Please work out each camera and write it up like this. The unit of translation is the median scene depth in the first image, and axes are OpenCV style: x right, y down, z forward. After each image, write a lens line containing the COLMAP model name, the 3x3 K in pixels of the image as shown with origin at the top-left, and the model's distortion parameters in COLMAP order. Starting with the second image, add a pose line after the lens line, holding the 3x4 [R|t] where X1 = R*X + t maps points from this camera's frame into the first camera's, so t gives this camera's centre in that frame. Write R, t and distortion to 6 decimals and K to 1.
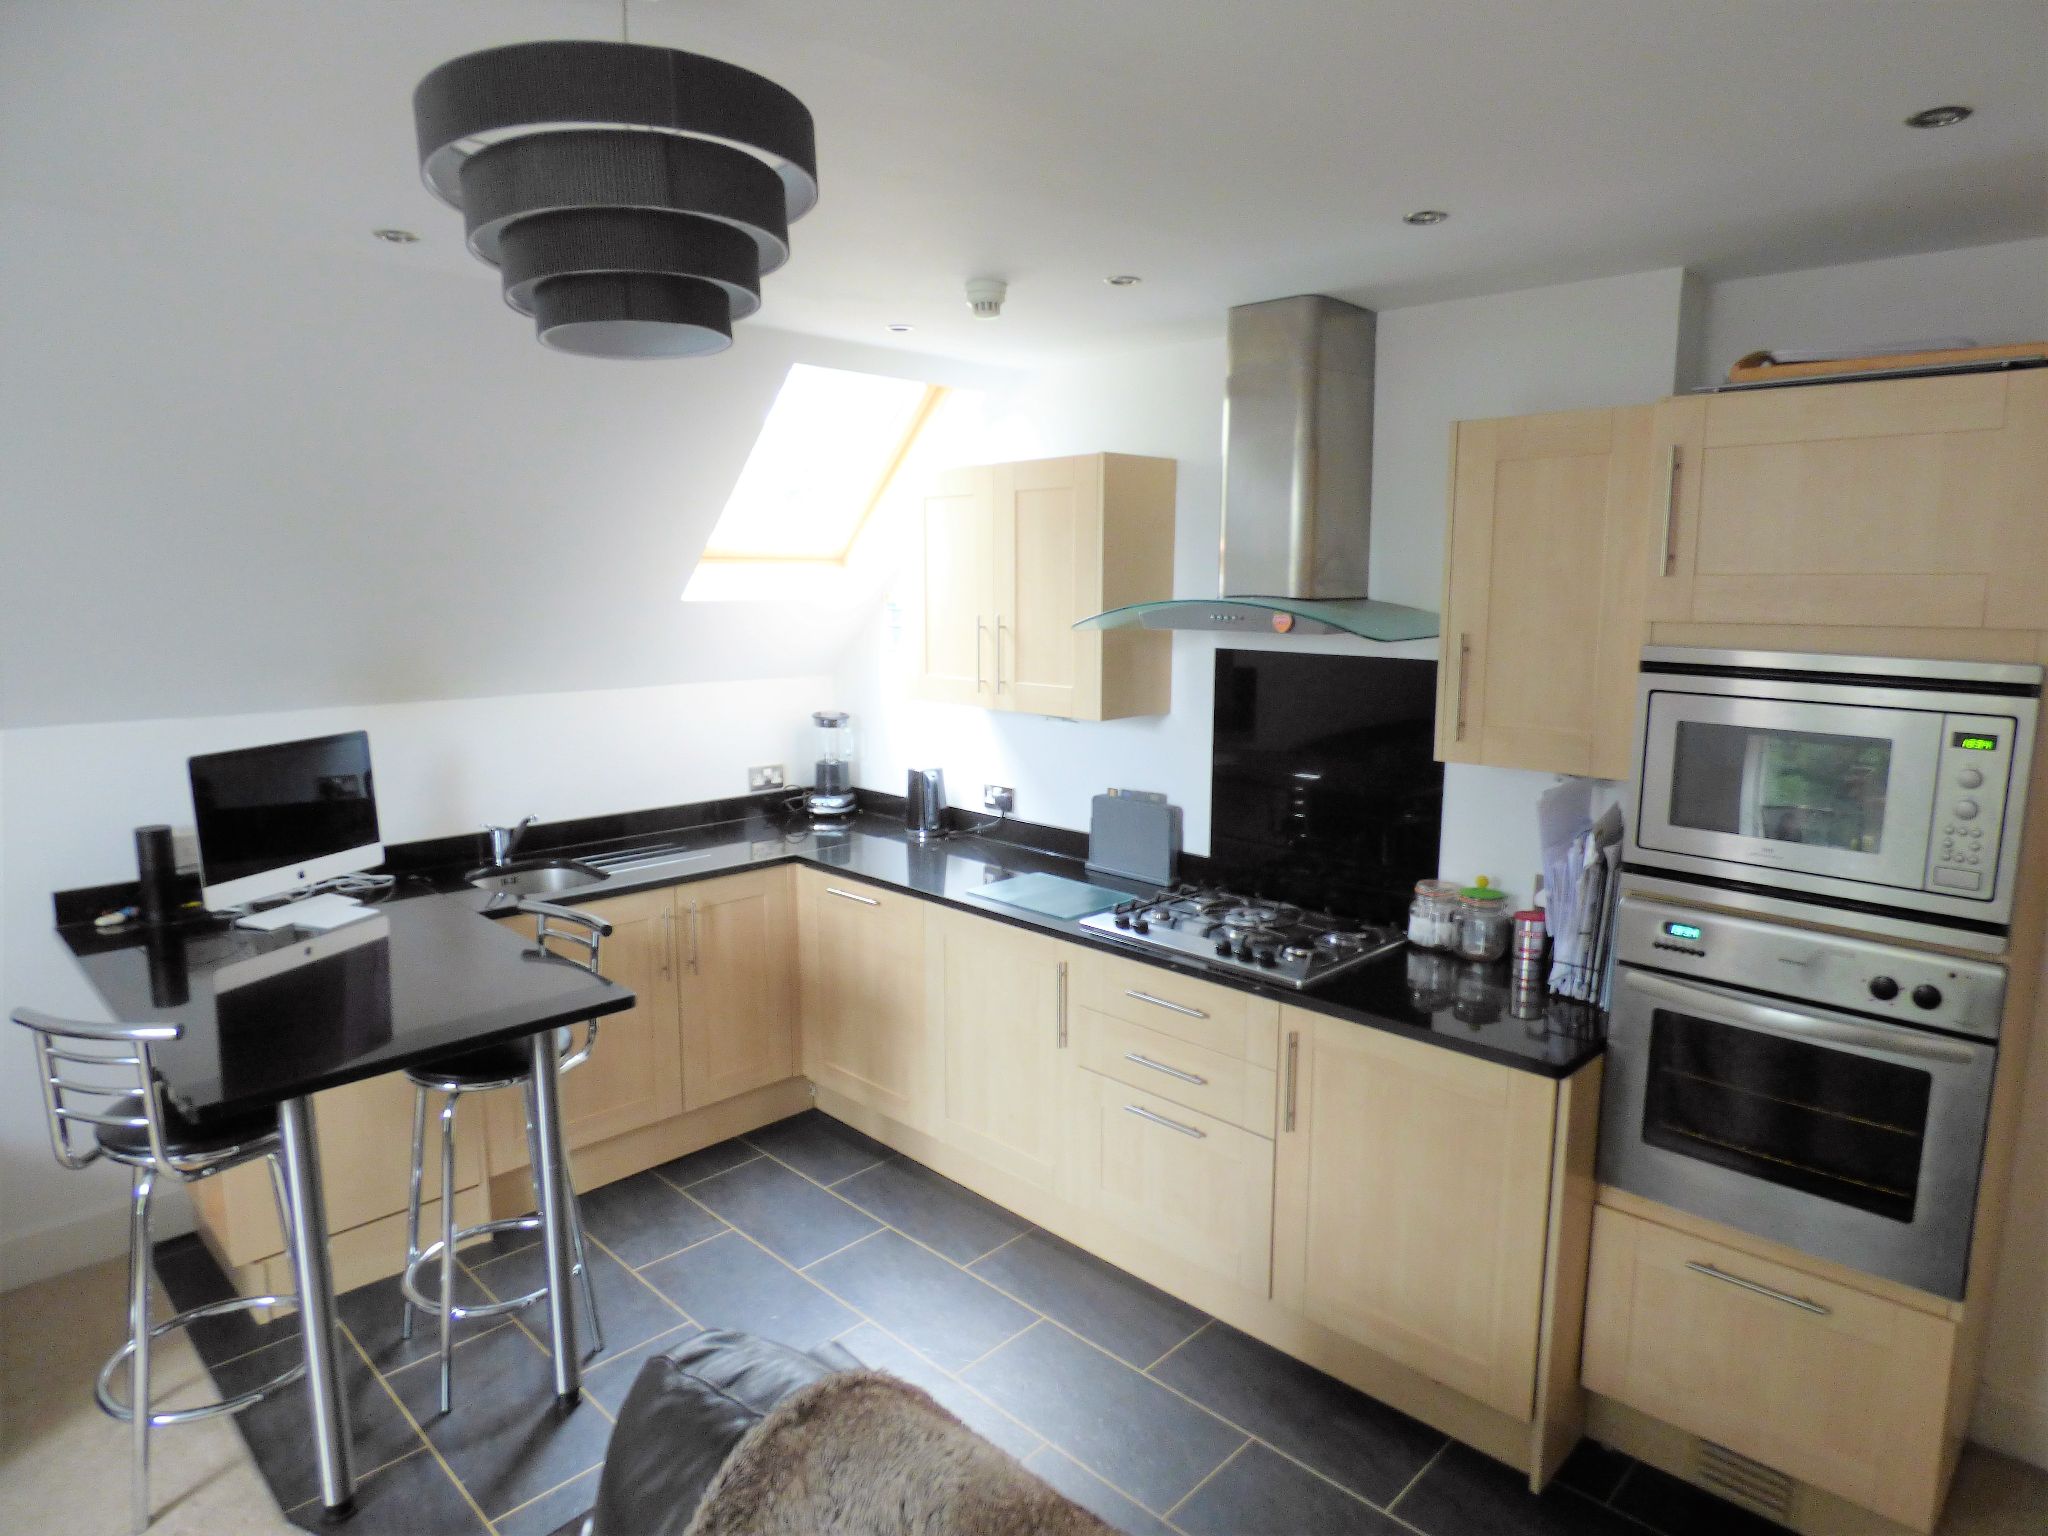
lens RADIAL K [[1228.7, 0, 1024.0], [0, 1228.7, 768.0], [0, 0, 1]] dist [0.000139, -0.000806]
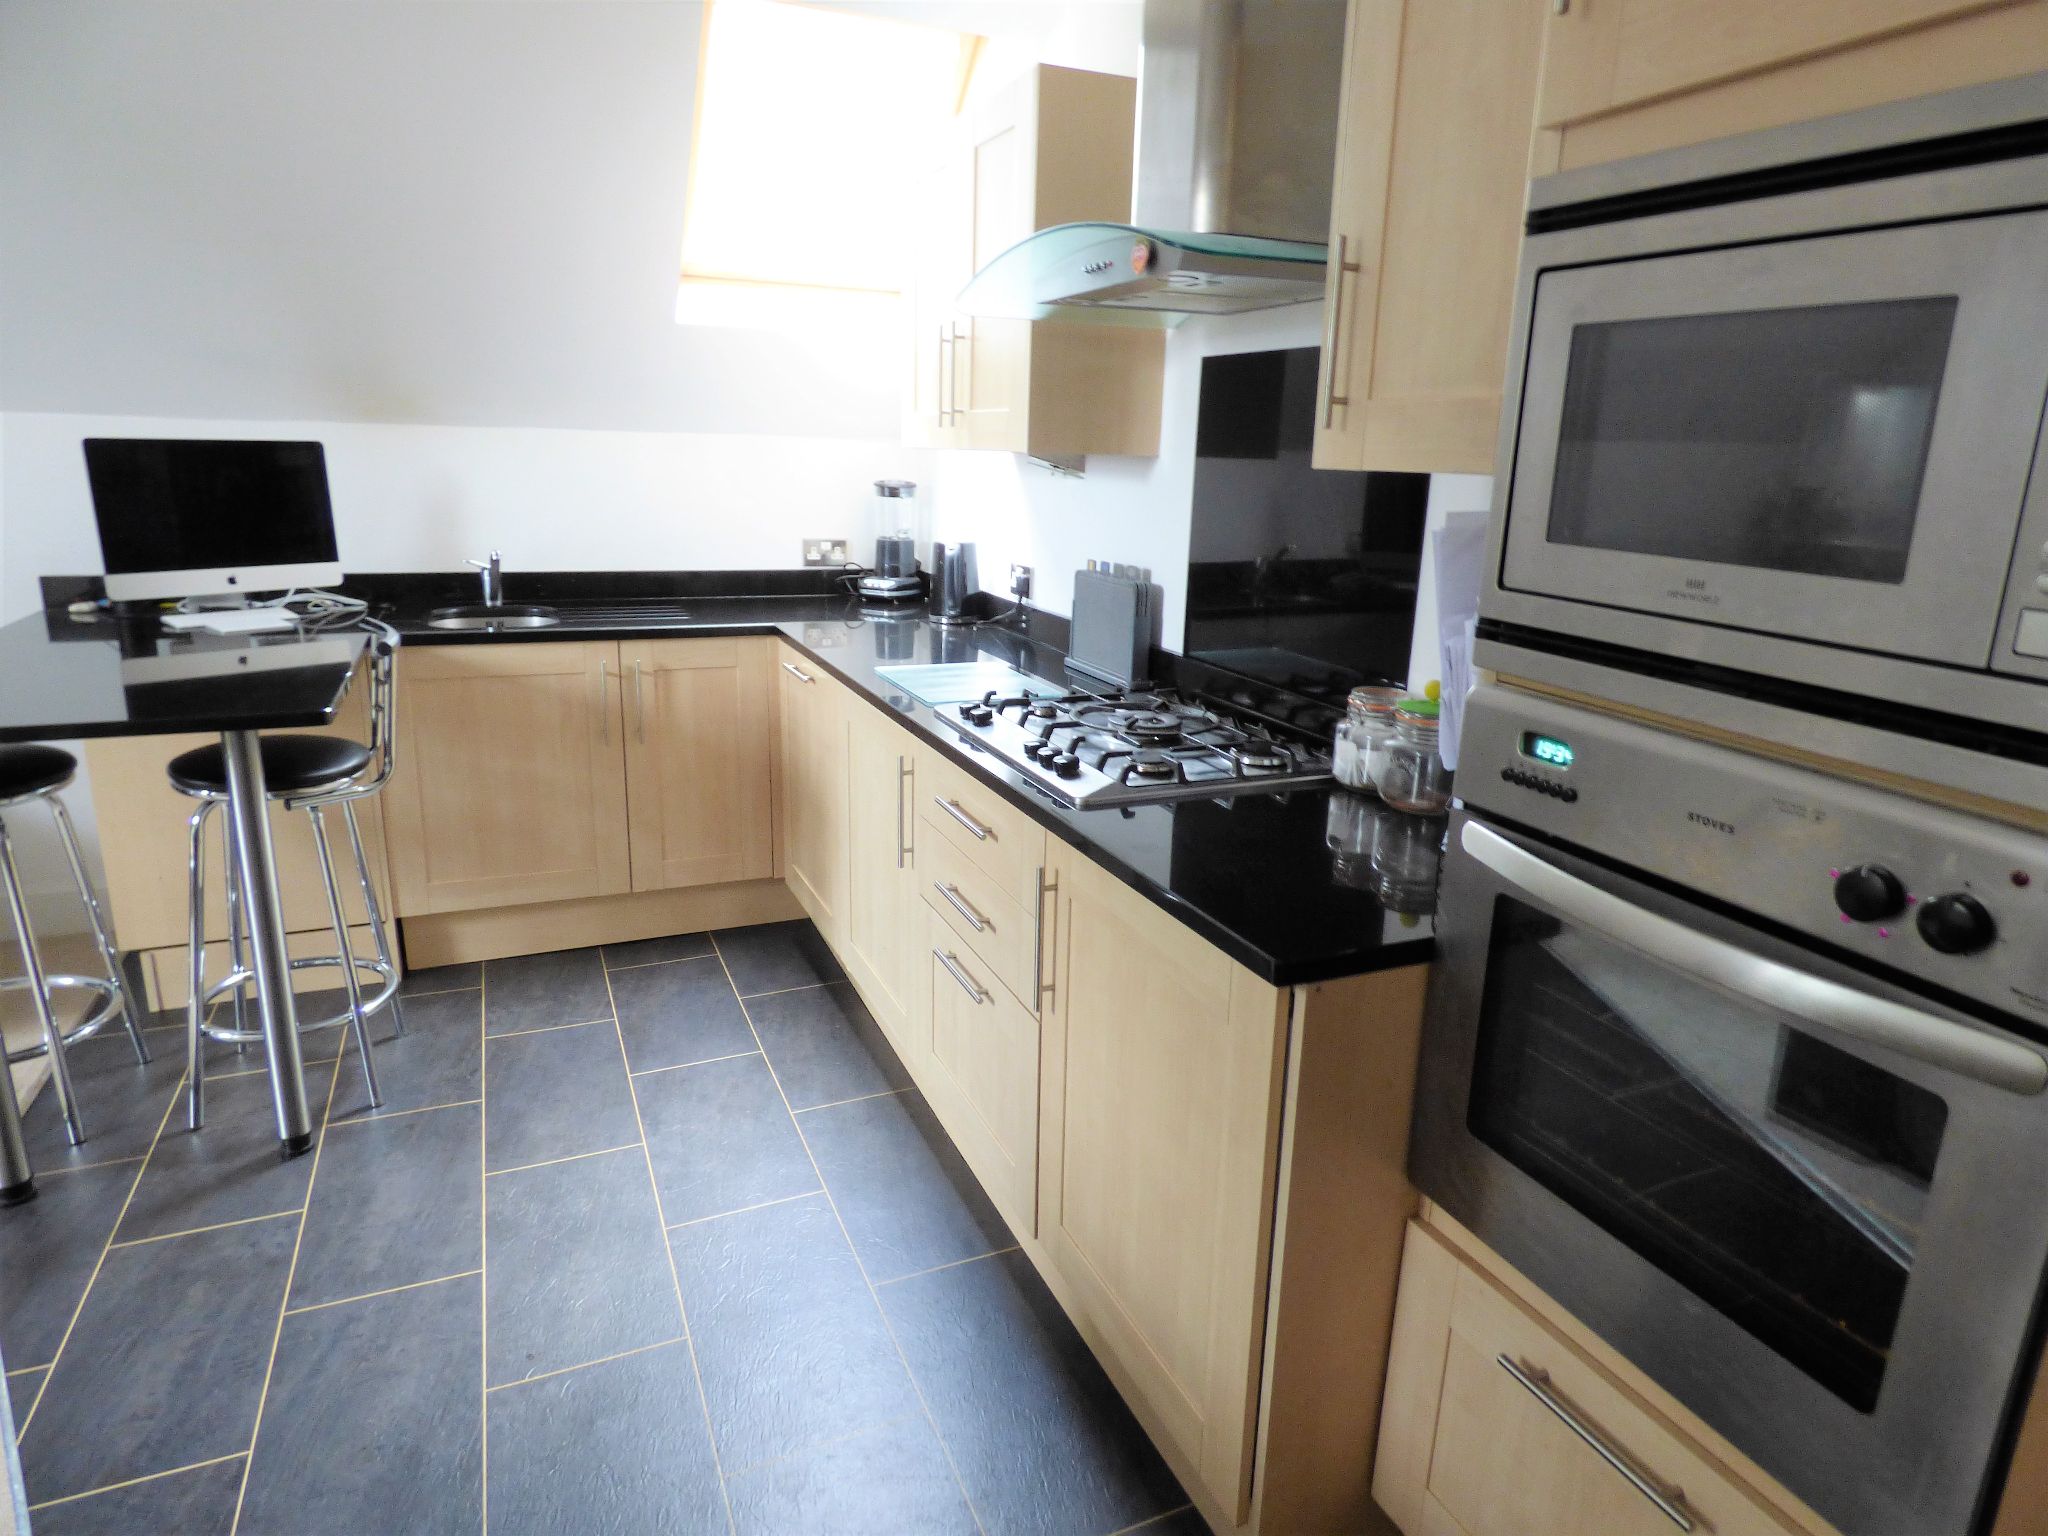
lens RADIAL K [[1219.9, 0, 1027.7], [0, 1219.9, 749.8], [0, 0, 1]] dist [-0.019242, 0.000329]
pose [[0.934649, 0.115880, -0.336158, 0.306896], [-0.086452, 0.991095, 0.101279, 0.060883], [0.344901, -0.065599, 0.936344, 0.273659]]
